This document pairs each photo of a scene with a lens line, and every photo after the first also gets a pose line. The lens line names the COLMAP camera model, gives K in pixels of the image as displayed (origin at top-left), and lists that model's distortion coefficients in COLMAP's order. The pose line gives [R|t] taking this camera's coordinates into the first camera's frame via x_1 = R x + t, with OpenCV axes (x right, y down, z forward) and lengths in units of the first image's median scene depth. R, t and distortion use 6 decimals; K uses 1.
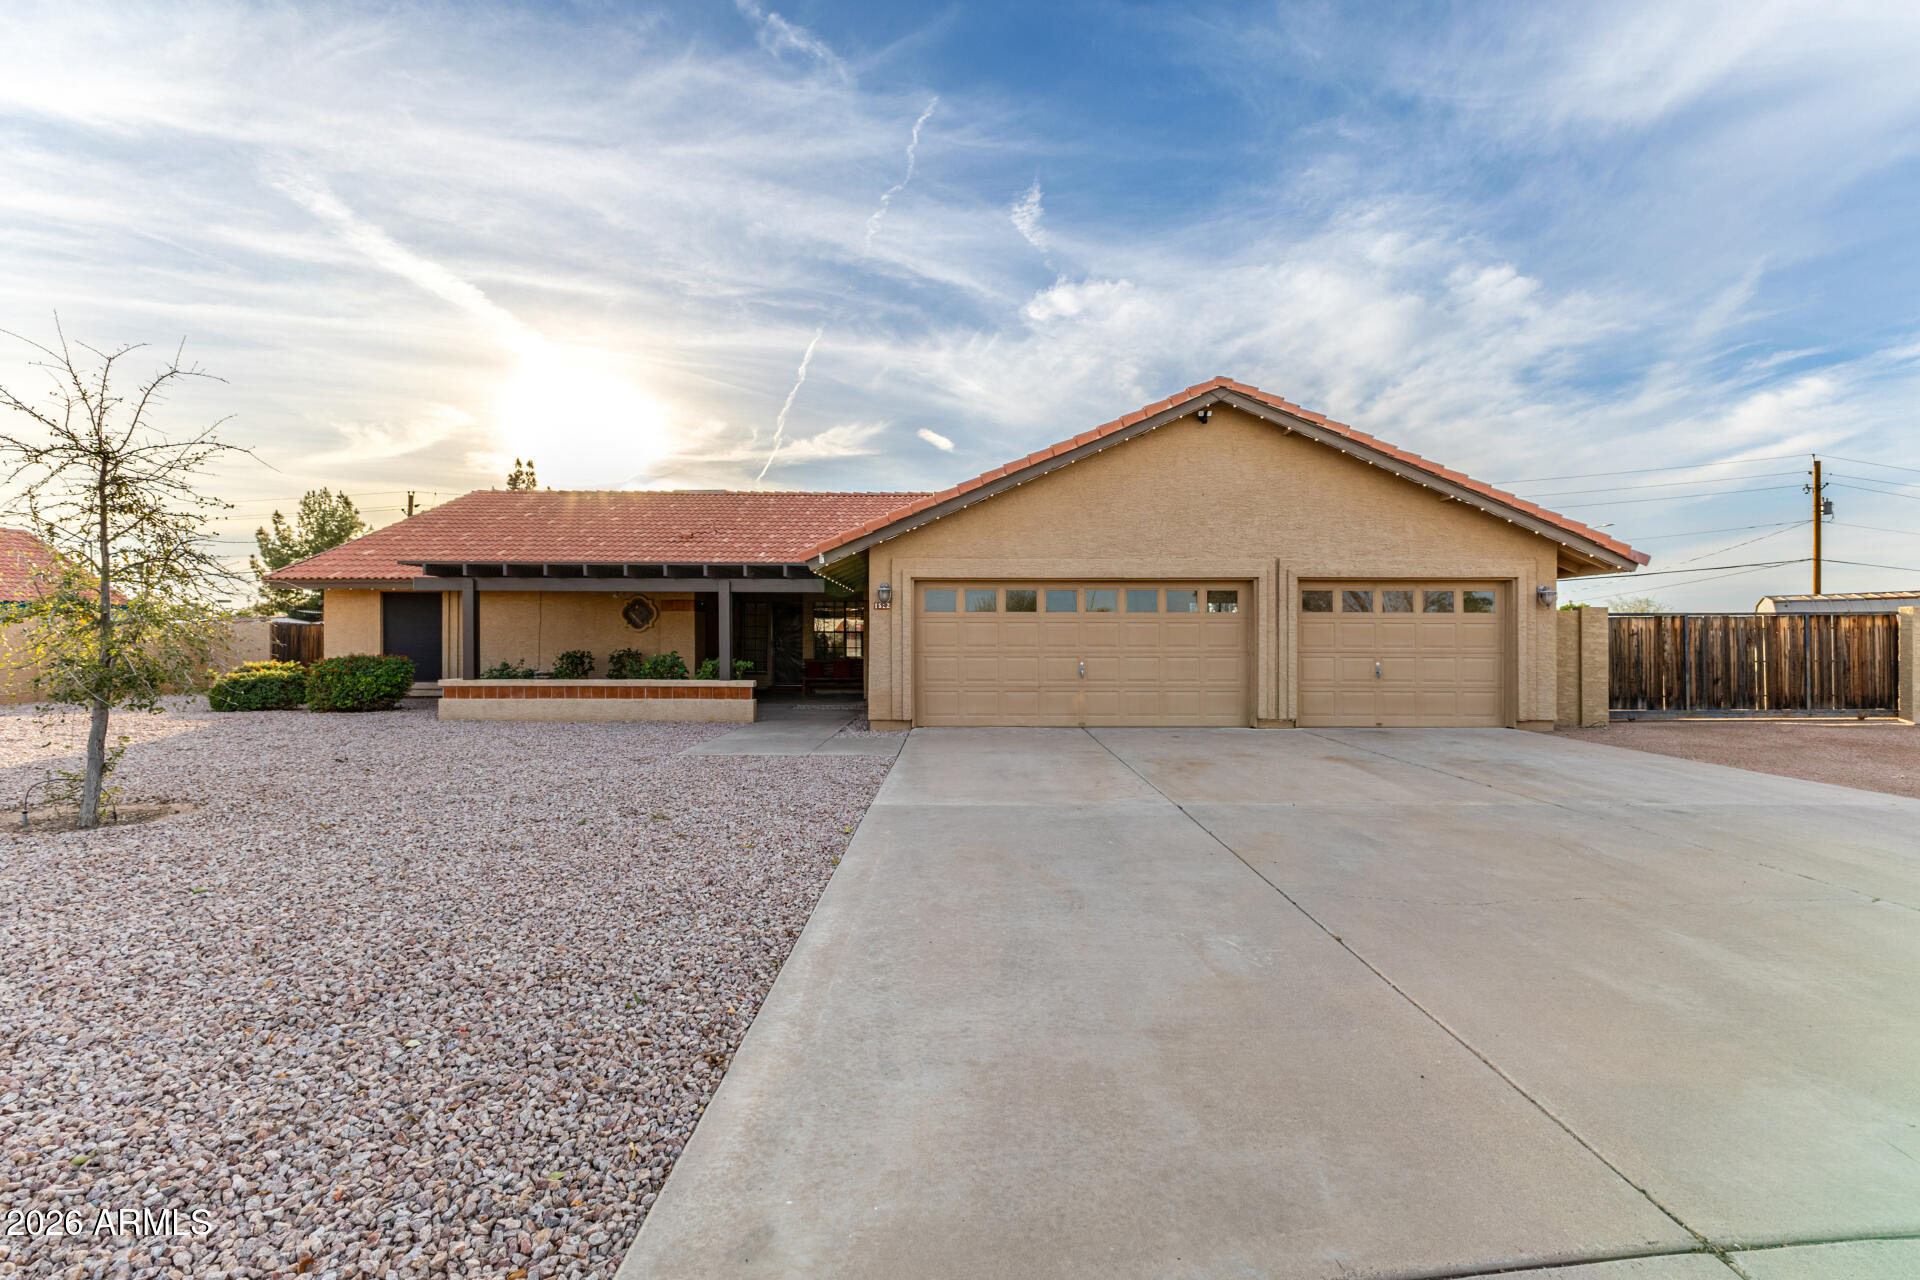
lens RADIAL K [[798.3, 0, 974.7], [0, 798.3, 634.1], [0, 0, 1]] dist [0.003562, 0.000043]
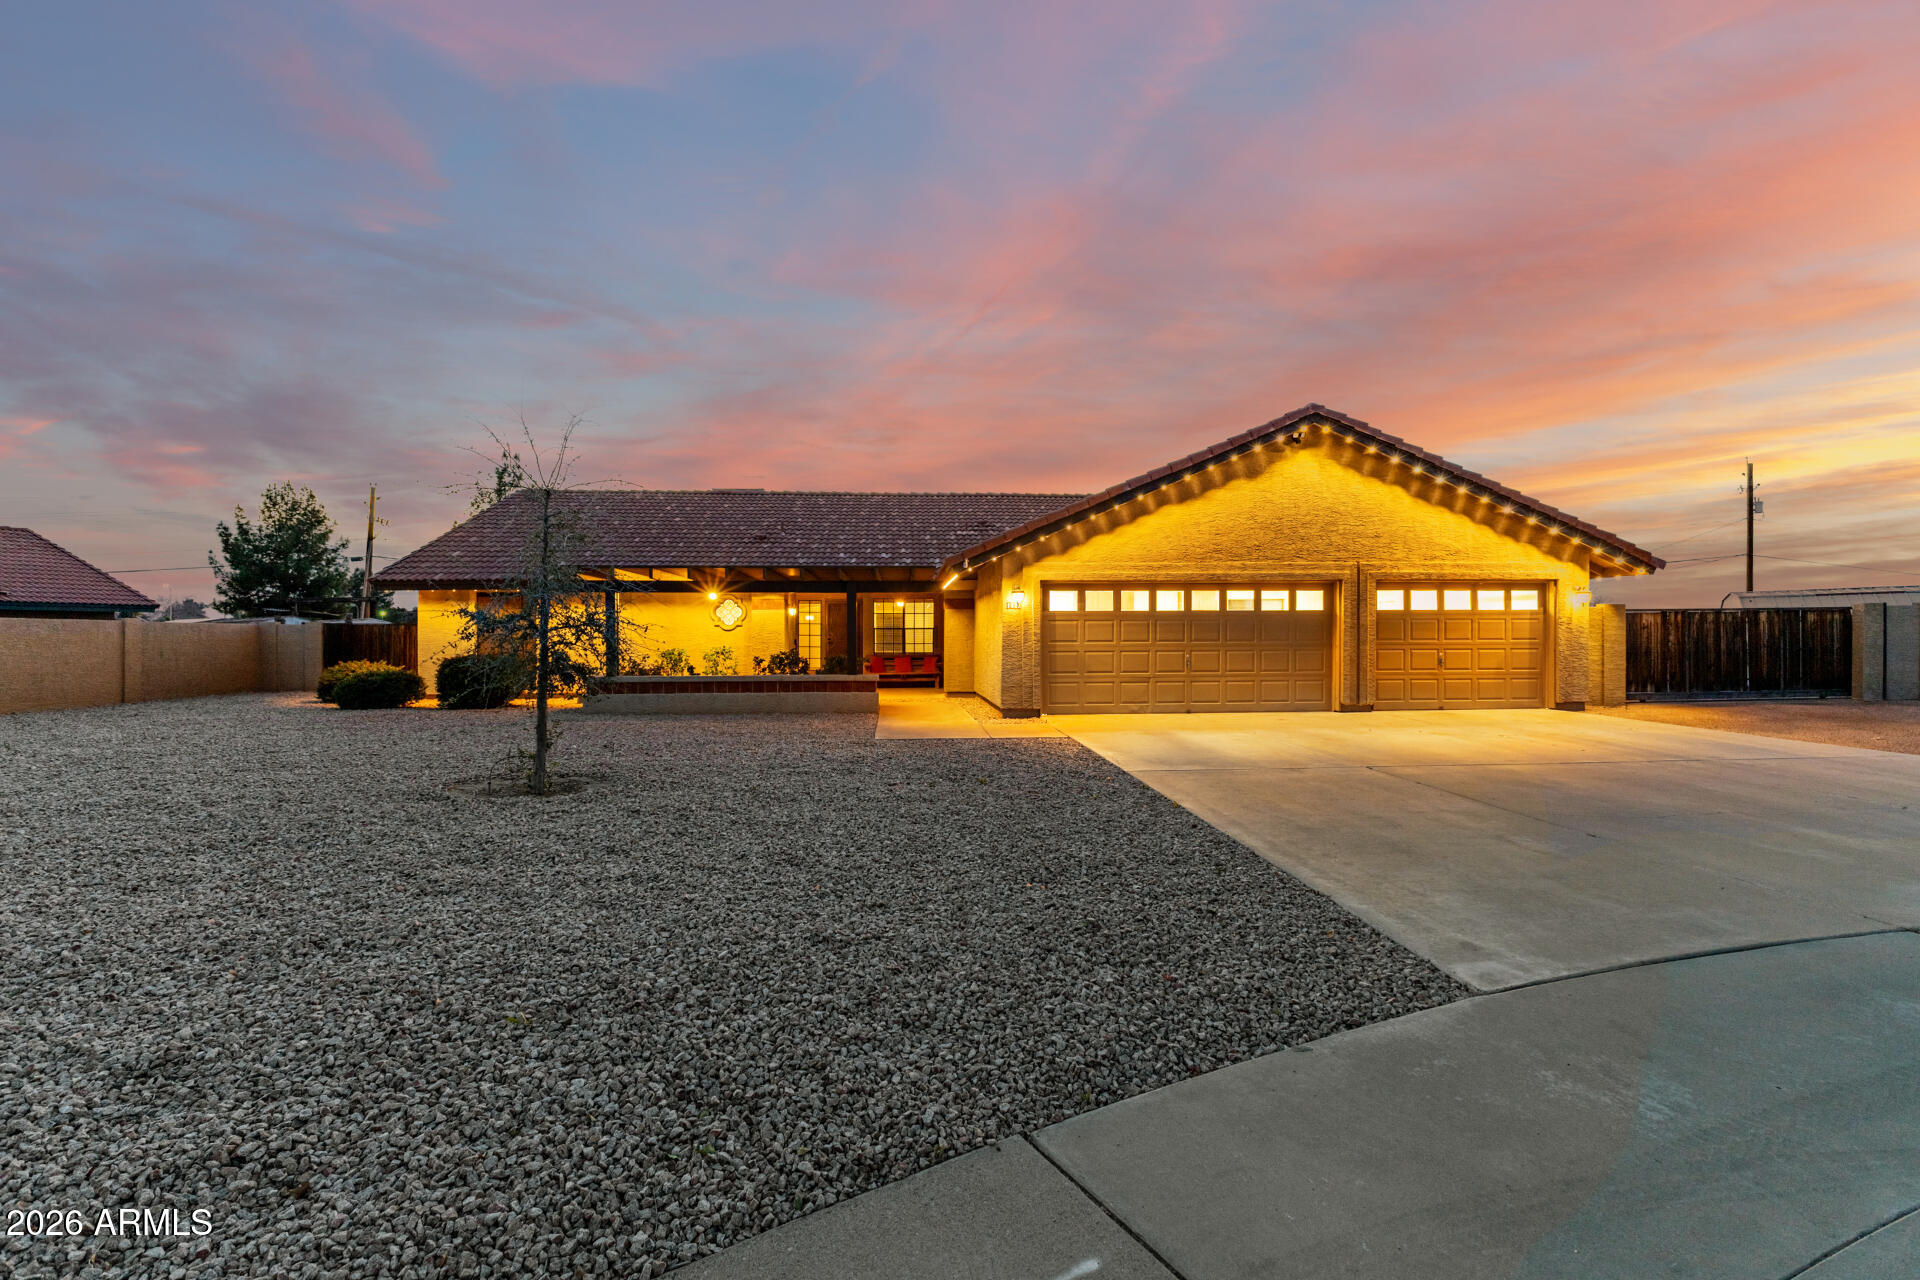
lens RADIAL K [[844.2, 0, 960.0], [0, 844.2, 640.0], [0, 0, 1]] dist [0.000089, 0.000012]
pose [[0.997224, -0.006749, 0.074158, -0.257099], [0.005801, 0.999899, 0.012987, -0.003113], [-0.074238, -0.012520, 0.997162, -0.147568]]
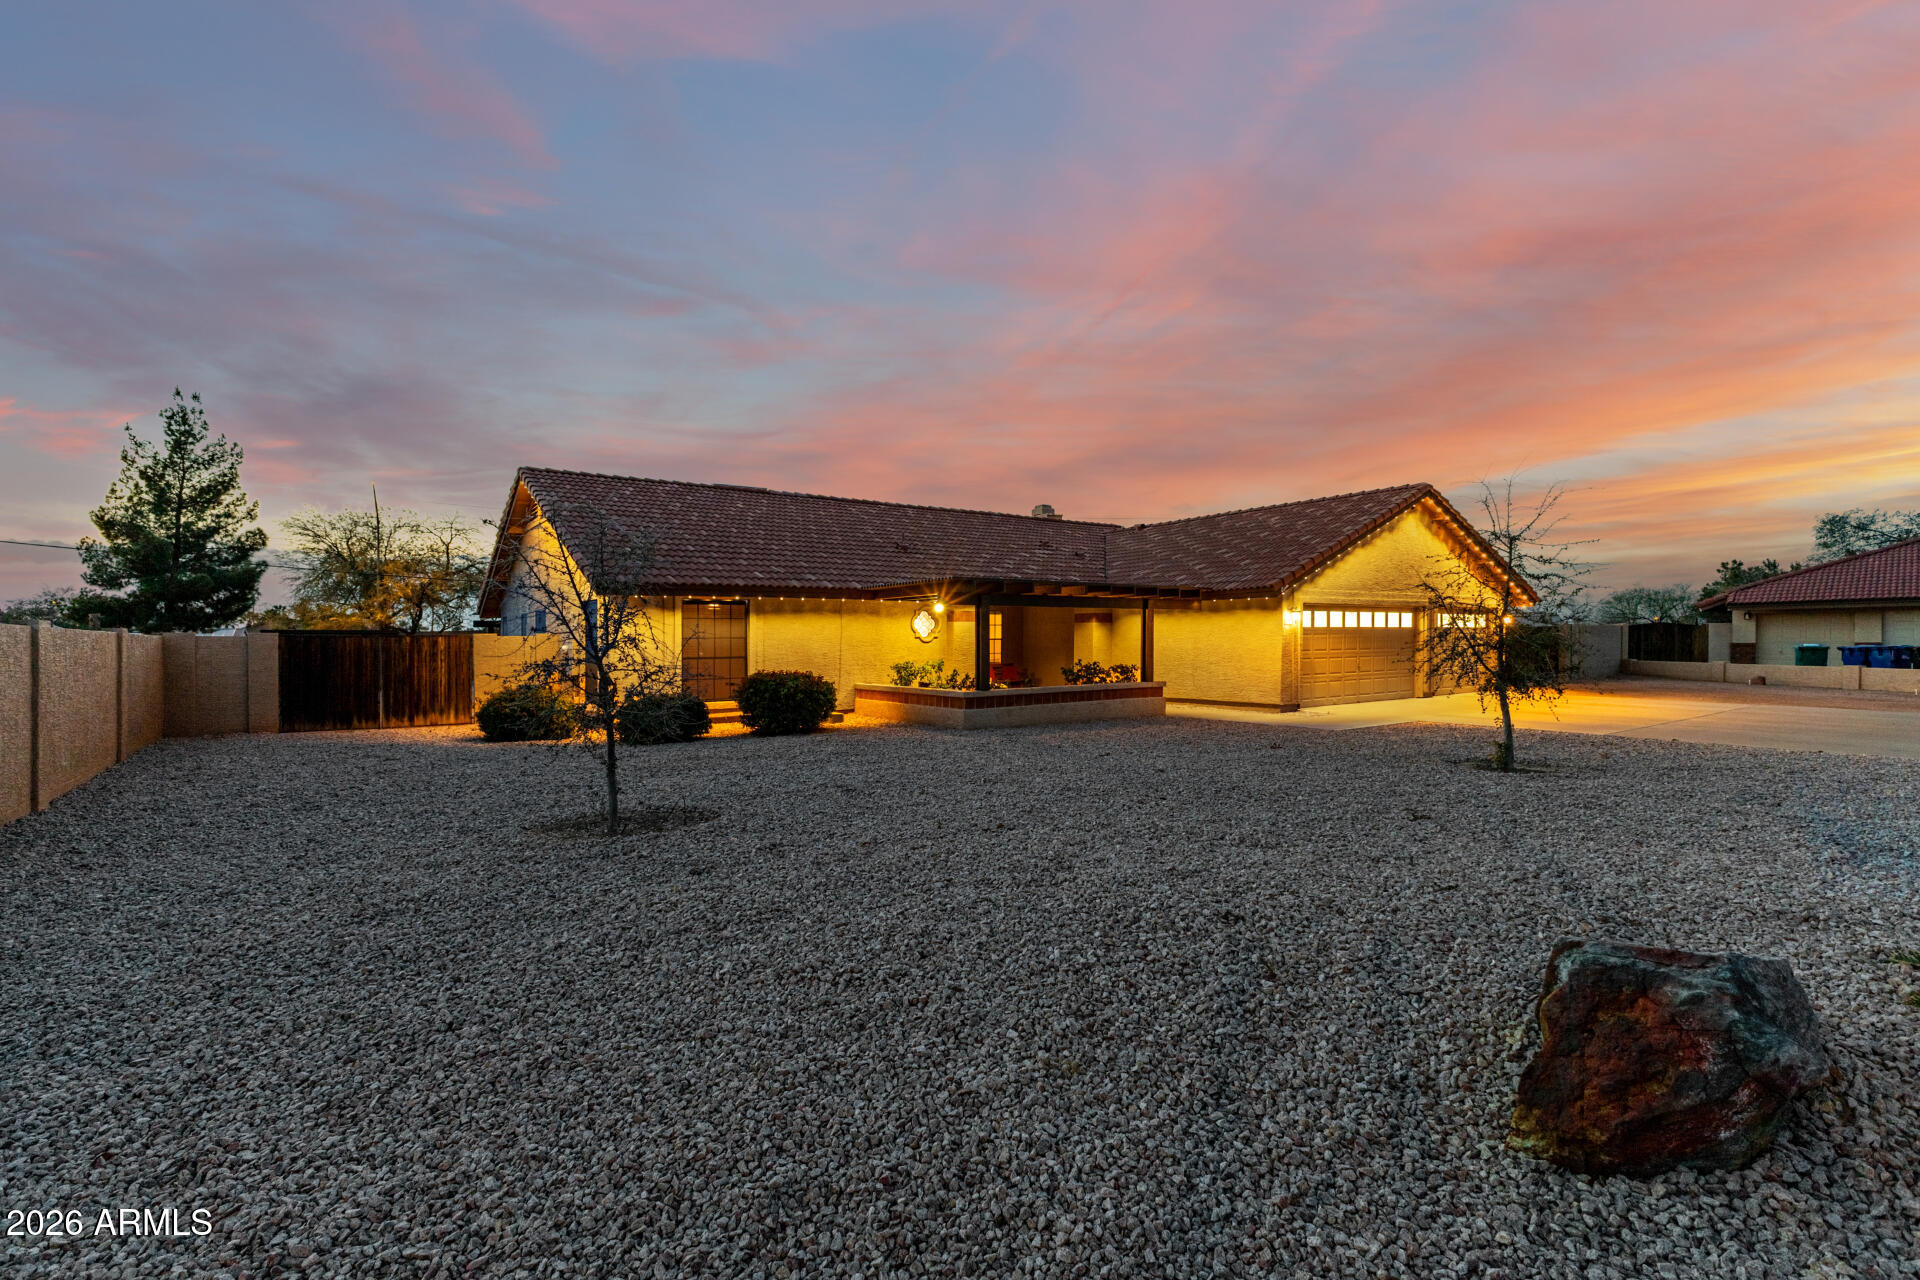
lens RADIAL K [[844.2, 0, 960.0], [0, 844.2, 640.0], [0, 0, 1]] dist [0.000089, 0.000012]
pose [[0.824217, -0.009262, 0.566199, -1.302069], [0.004140, 0.999938, 0.010330, -0.020811], [-0.566259, -0.006170, 0.824204, 0.102751]]
